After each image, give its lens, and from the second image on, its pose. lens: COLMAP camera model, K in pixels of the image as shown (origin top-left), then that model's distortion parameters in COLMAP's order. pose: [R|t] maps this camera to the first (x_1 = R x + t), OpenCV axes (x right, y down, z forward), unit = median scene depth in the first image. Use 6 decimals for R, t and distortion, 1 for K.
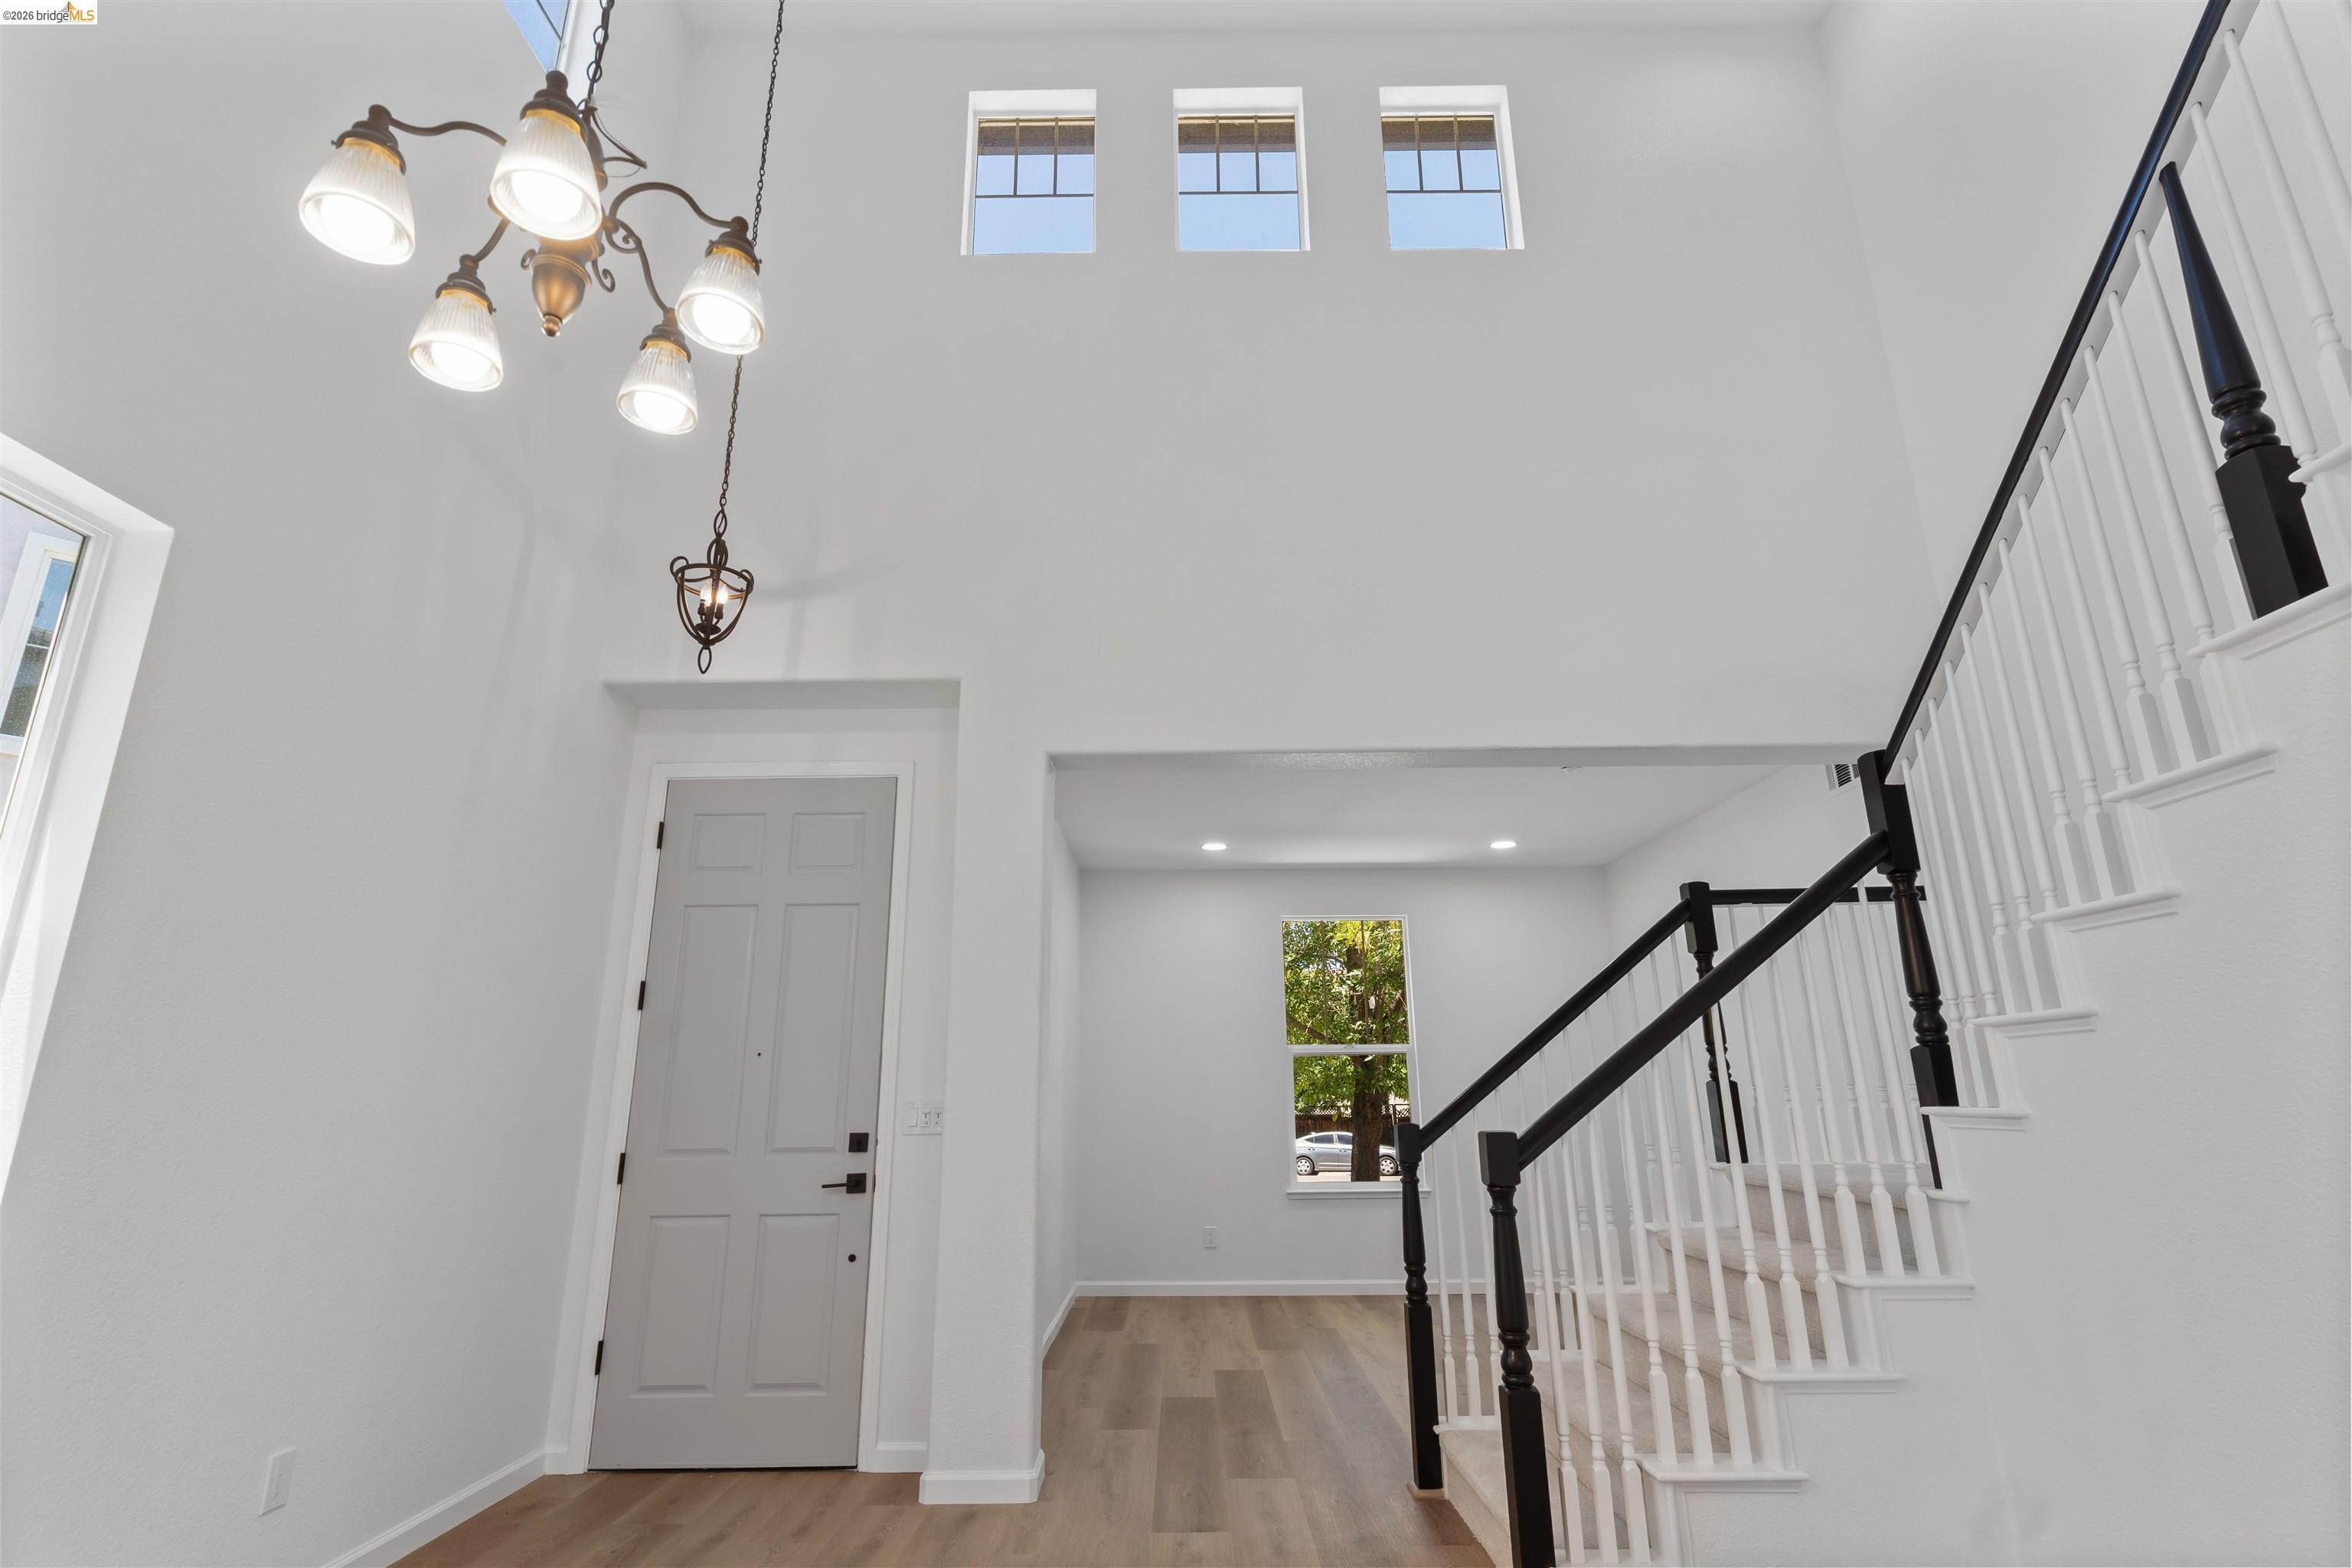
lens RADIAL K [[1076.9, 0, 1176.0], [0, 1076.9, 784.0], [0, 0, 1]] dist [-0.000507, 0.000313]
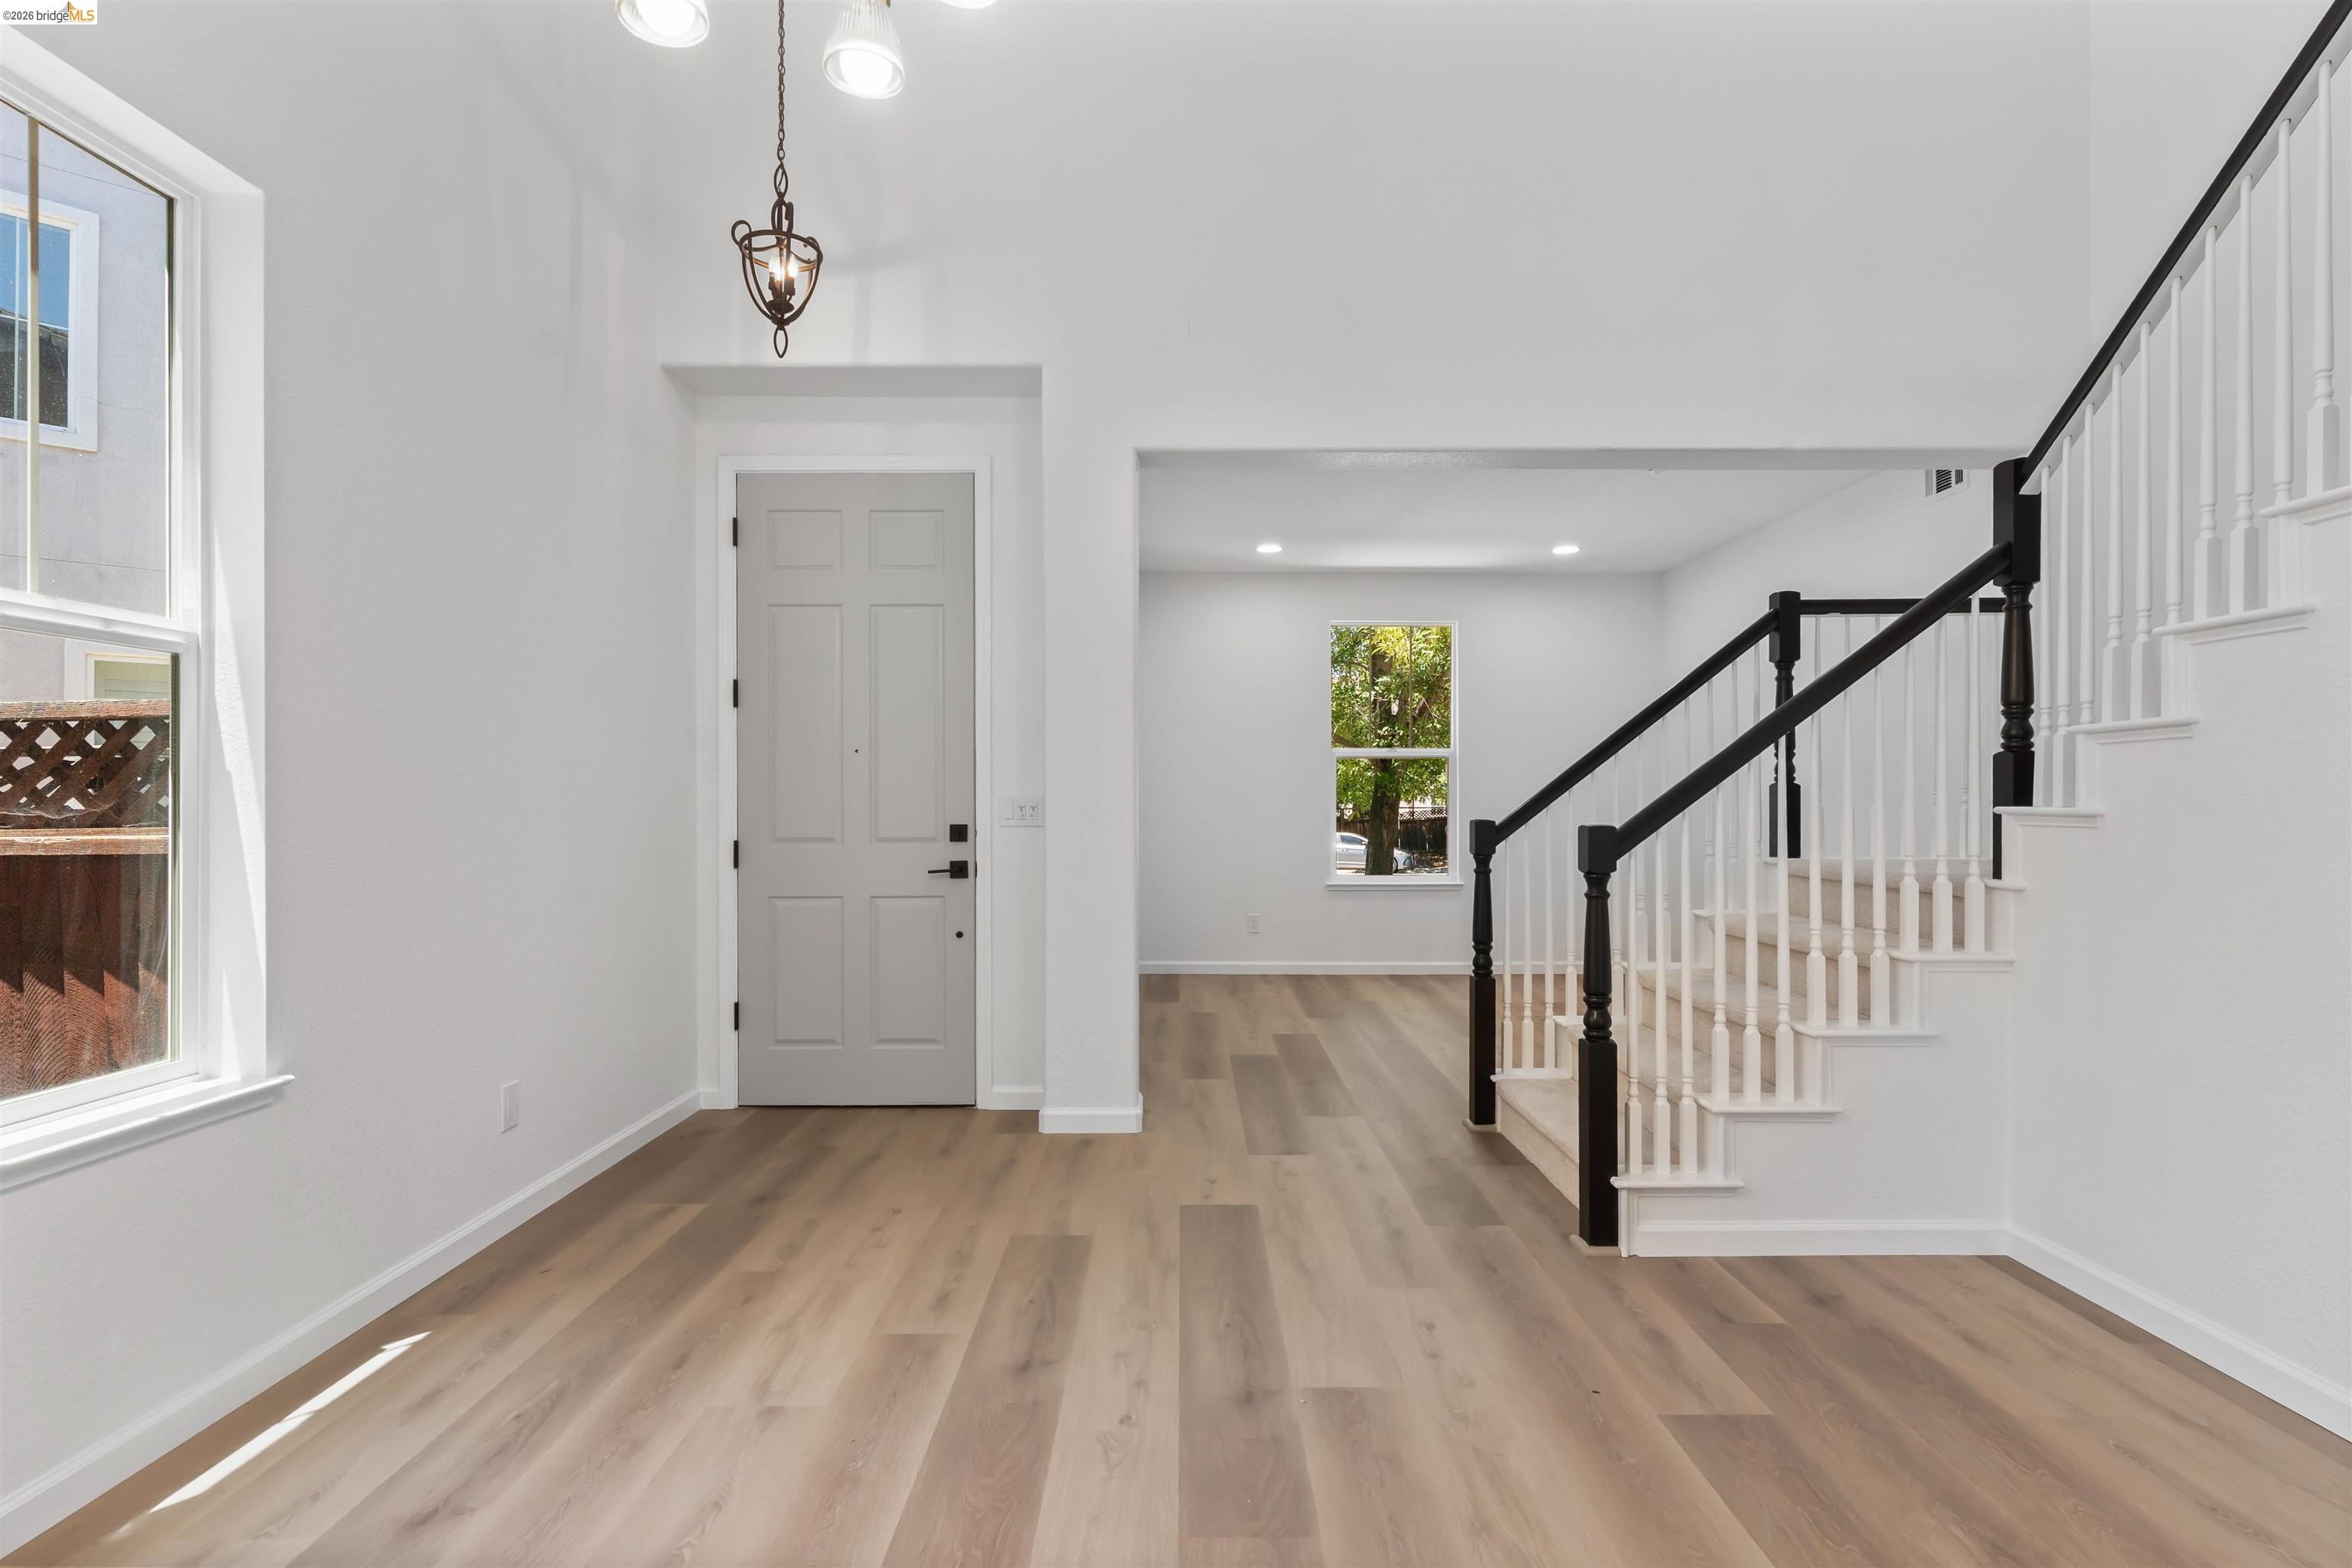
lens RADIAL K [[1112.1, 0, 1176.0], [0, 1112.1, 784.0], [0, 0, 1]] dist [-0.003271, 0.000435]
pose [[0.999929, 0.008676, 0.008117, -0.099000], [-0.010518, 0.964136, 0.265202, -0.004284], [-0.005525, -0.265268, 0.964159, -0.039734]]
